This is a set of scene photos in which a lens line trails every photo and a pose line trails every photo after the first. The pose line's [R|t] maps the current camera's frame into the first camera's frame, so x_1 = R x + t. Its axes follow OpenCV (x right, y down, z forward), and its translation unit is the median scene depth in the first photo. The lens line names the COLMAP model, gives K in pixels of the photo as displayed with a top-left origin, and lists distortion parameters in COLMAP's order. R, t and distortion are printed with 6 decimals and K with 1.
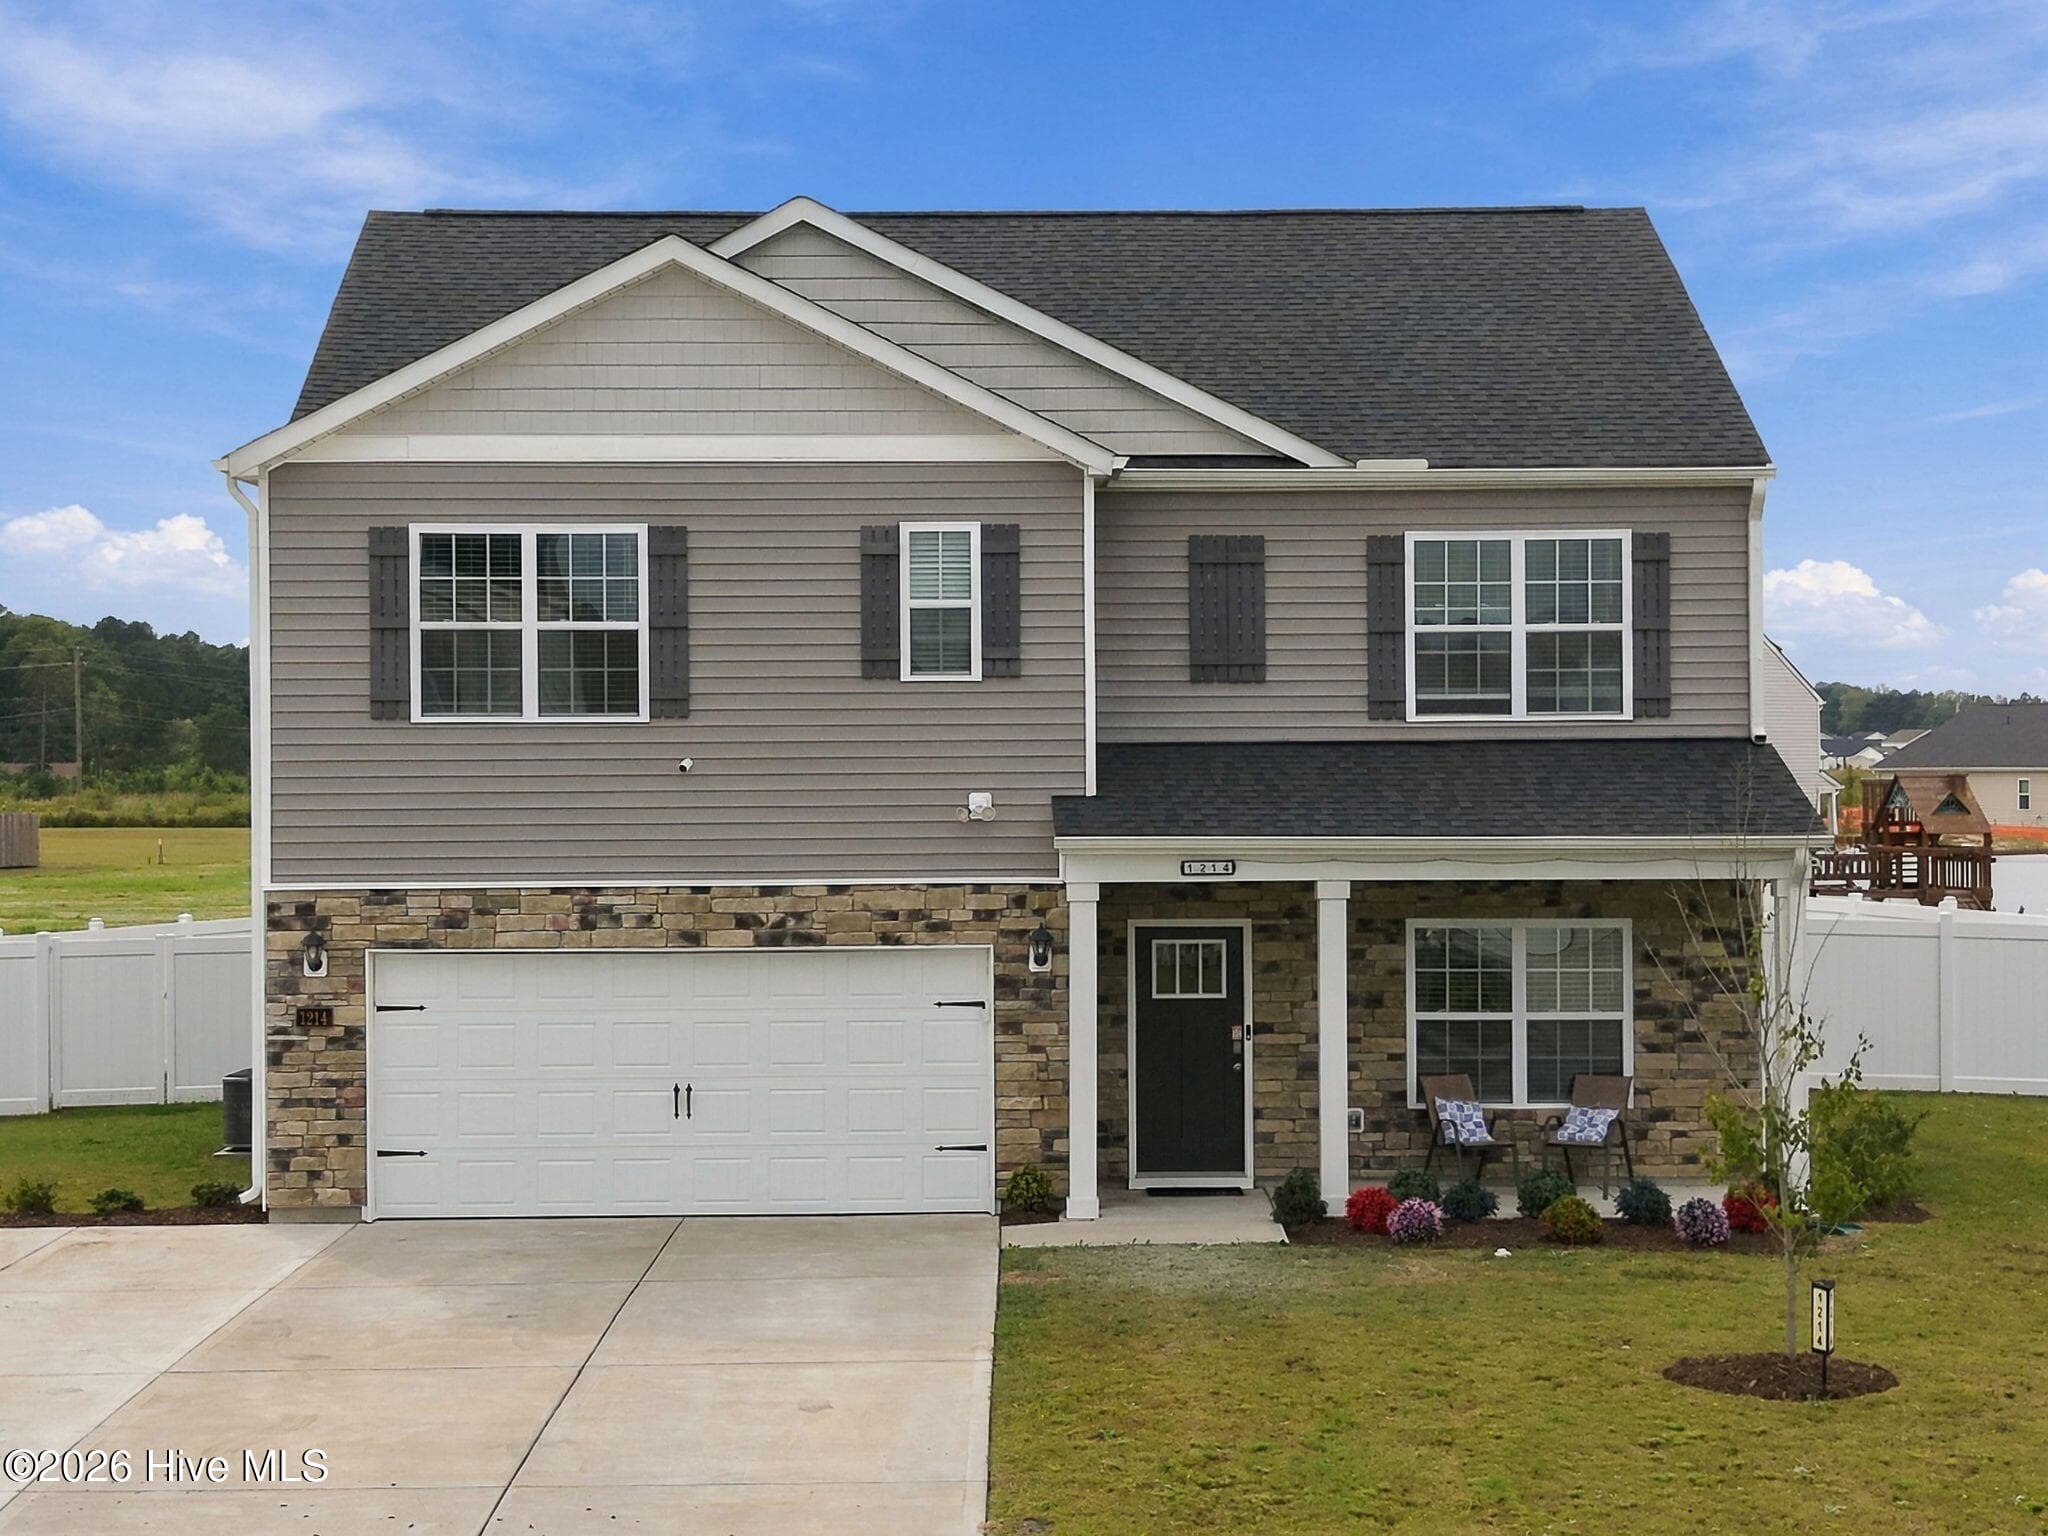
lens RADIAL K [[3956.5, 0, 999.6], [0, 3956.5, 639.9], [0, 0, 1]] dist [0.138316, -0.192905]
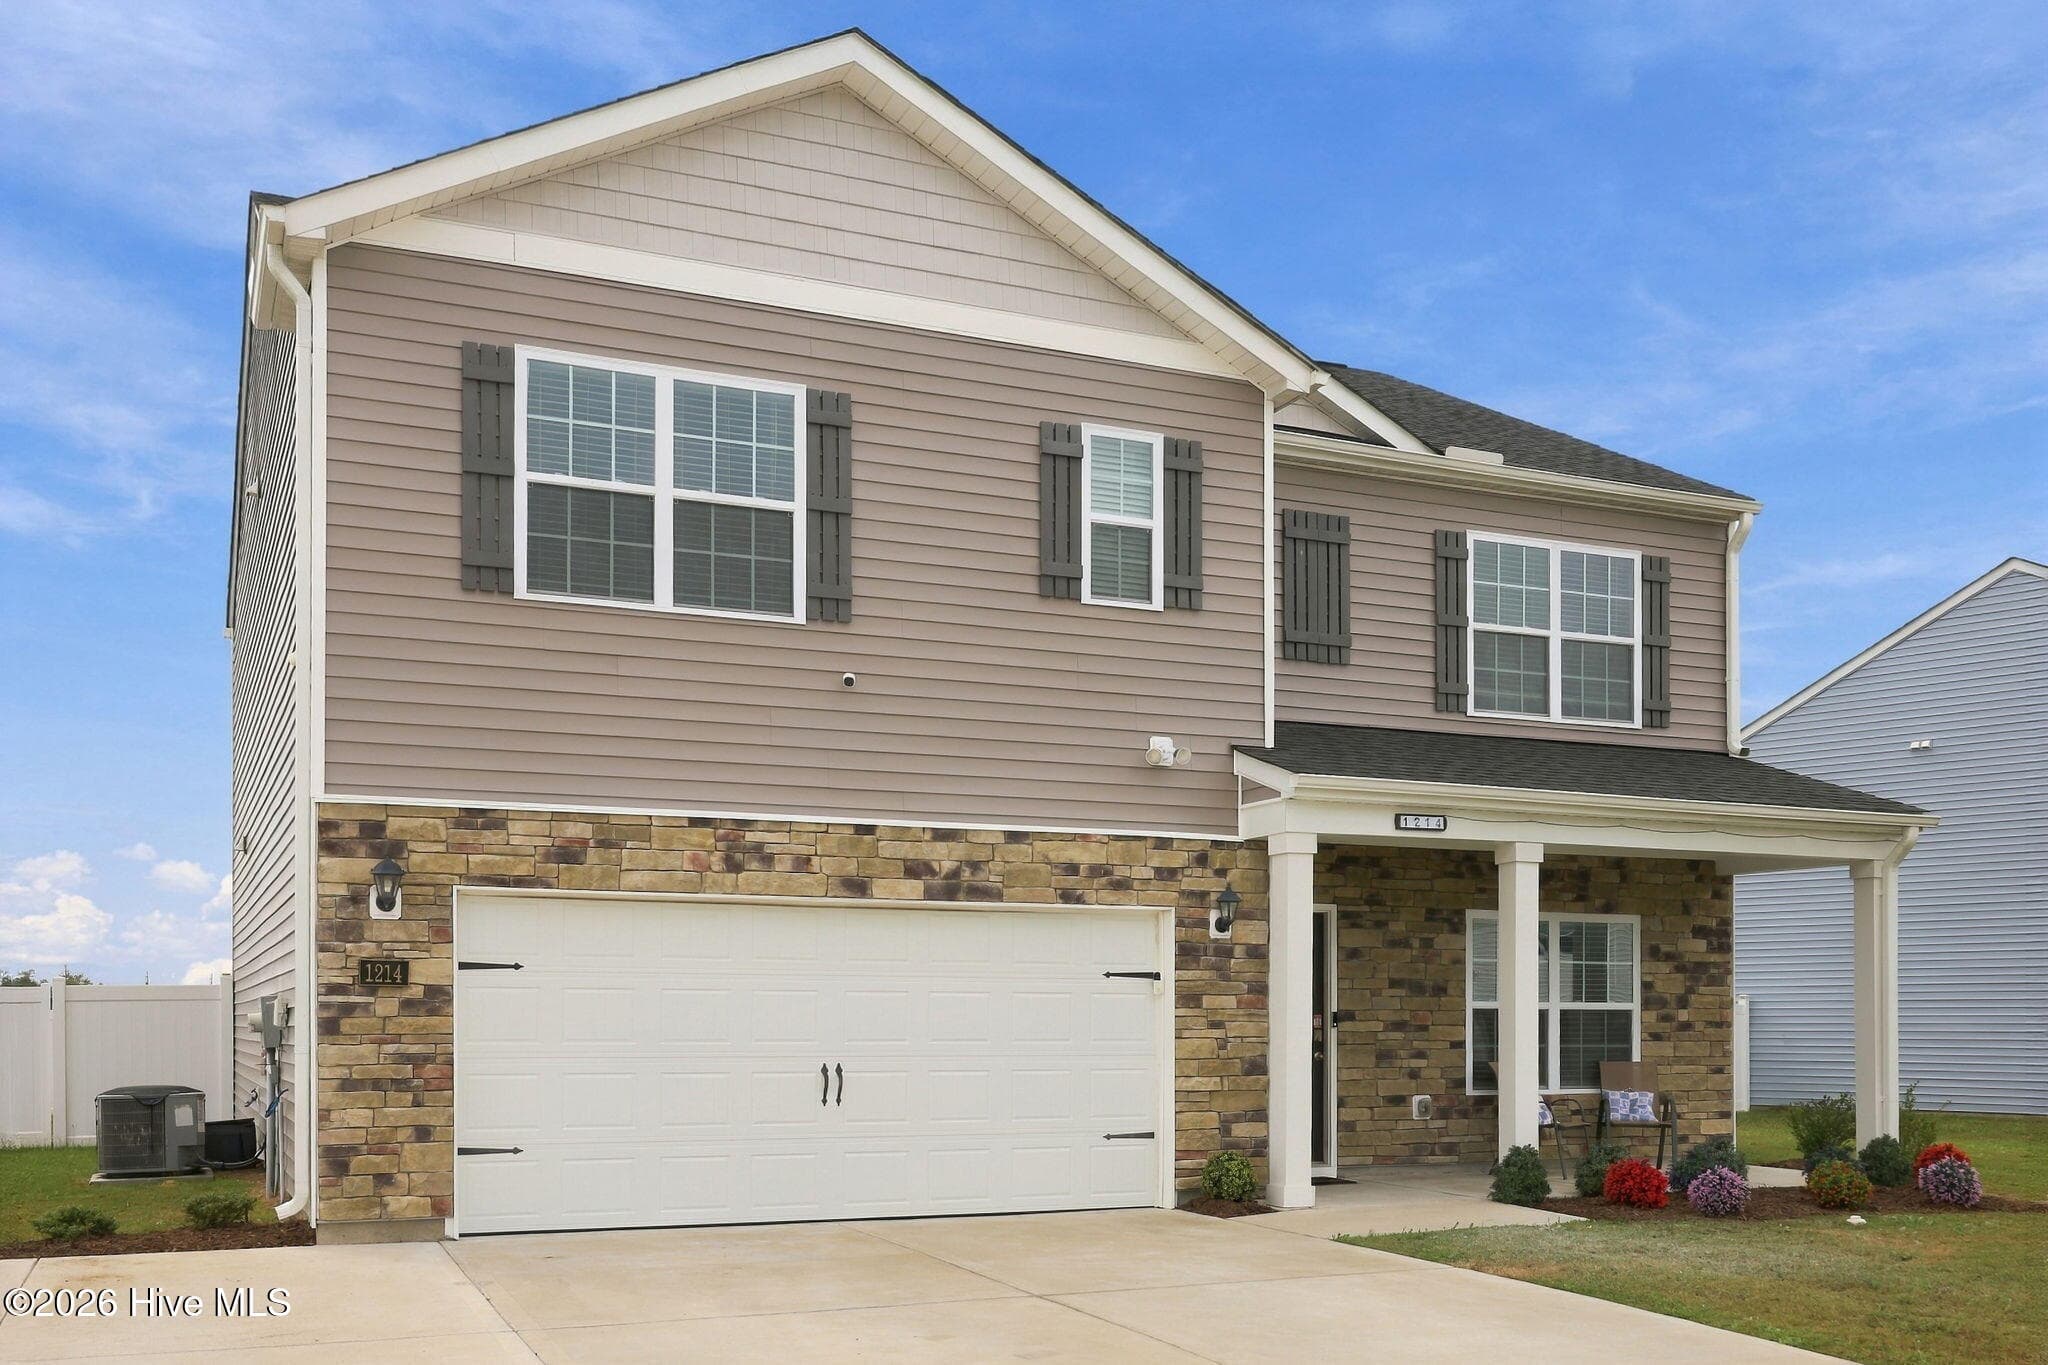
lens RADIAL K [[1964.6, 0, 1023.9], [0, 1964.6, 982.2], [0, 0, 1]] dist [-0.017394, -0.007364]
pose [[0.922749, 0.014805, 0.385118, -0.202385], [-0.018340, 0.999817, 0.005507, 0.091872], [-0.384966, -0.012145, 0.922851, 0.604061]]
